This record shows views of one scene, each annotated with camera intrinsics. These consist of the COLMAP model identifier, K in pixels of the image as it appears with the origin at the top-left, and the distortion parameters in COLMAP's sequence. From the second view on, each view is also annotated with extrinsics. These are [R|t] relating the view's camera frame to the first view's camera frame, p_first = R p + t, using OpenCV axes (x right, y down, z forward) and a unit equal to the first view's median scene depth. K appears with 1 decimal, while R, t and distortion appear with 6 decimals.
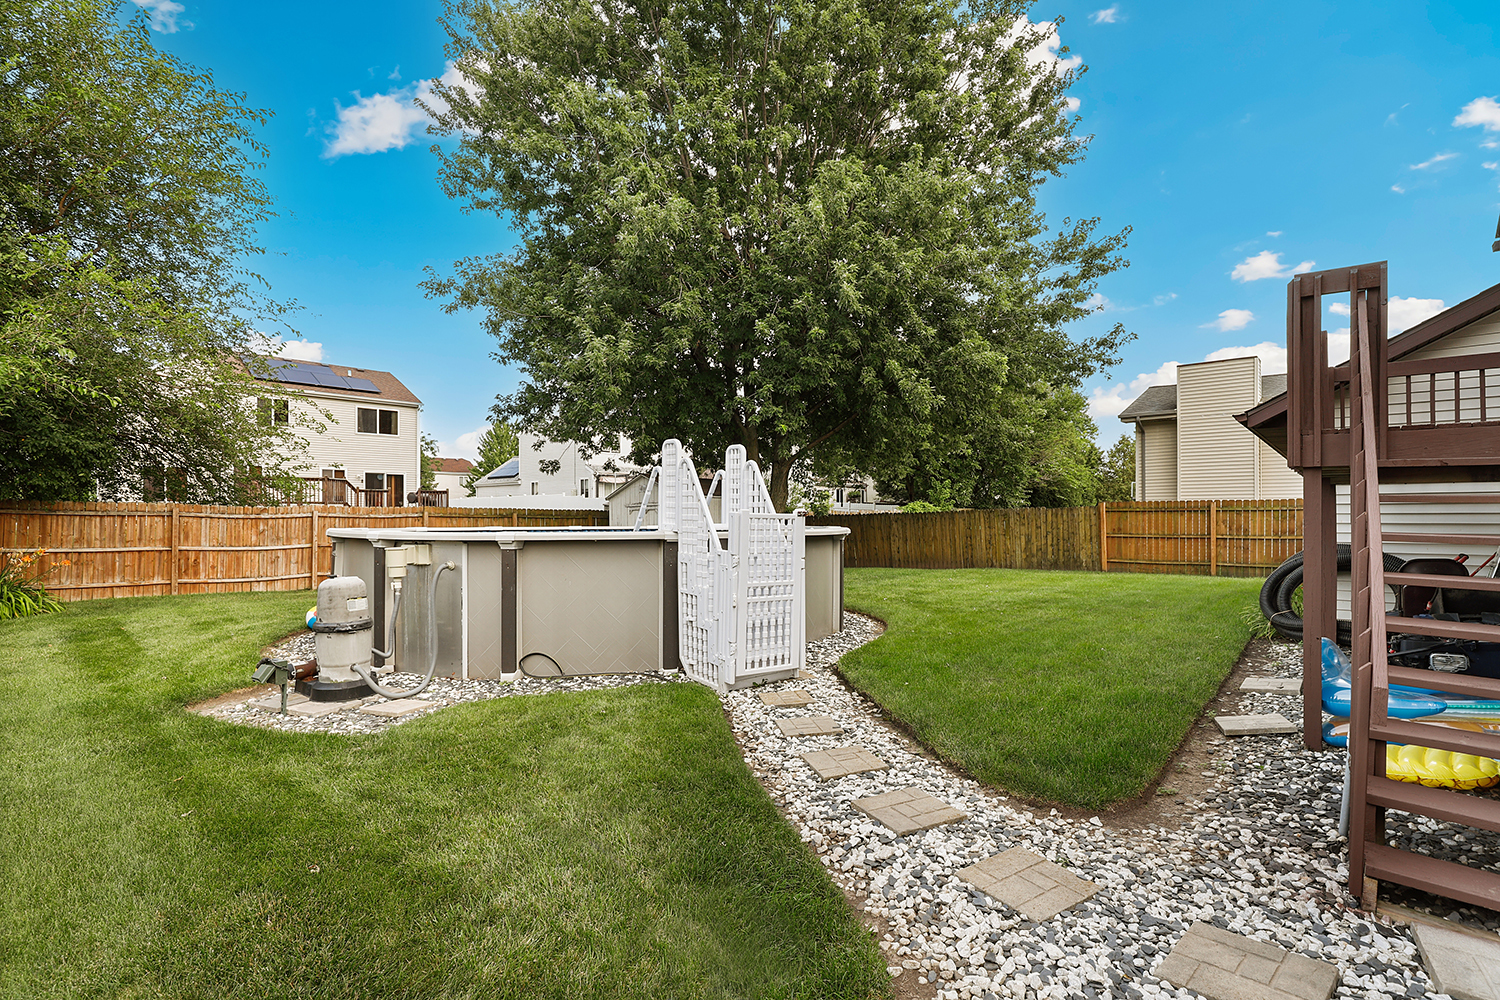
lens RADIAL K [[689.0, 0, 751.3], [0, 689.0, 506.9], [0, 0, 1]] dist [-0.023566, -0.000209]
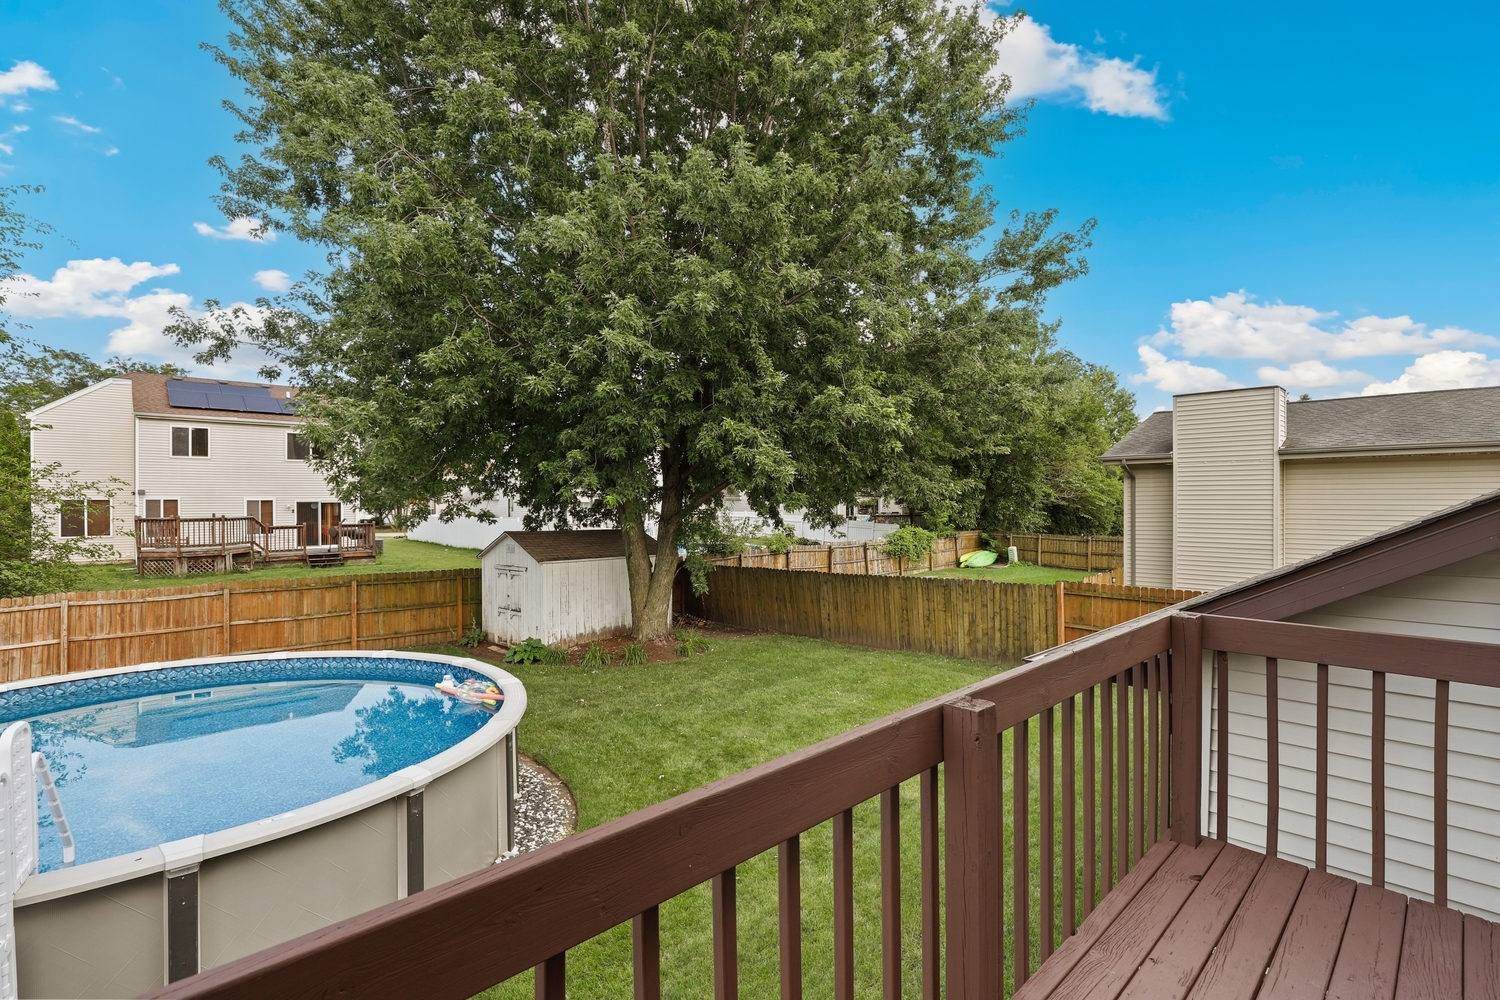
lens RADIAL K [[689.0, 0, 749.5], [0, 689.0, 494.2], [0, 0, 1]] dist [-0.023566, -0.000209]
pose [[0.996481, -0.001642, -0.083807, 0.228712], [0.001641, 0.999999, -0.000082, -0.103342], [0.083807, -0.000056, 0.996482, 0.206232]]
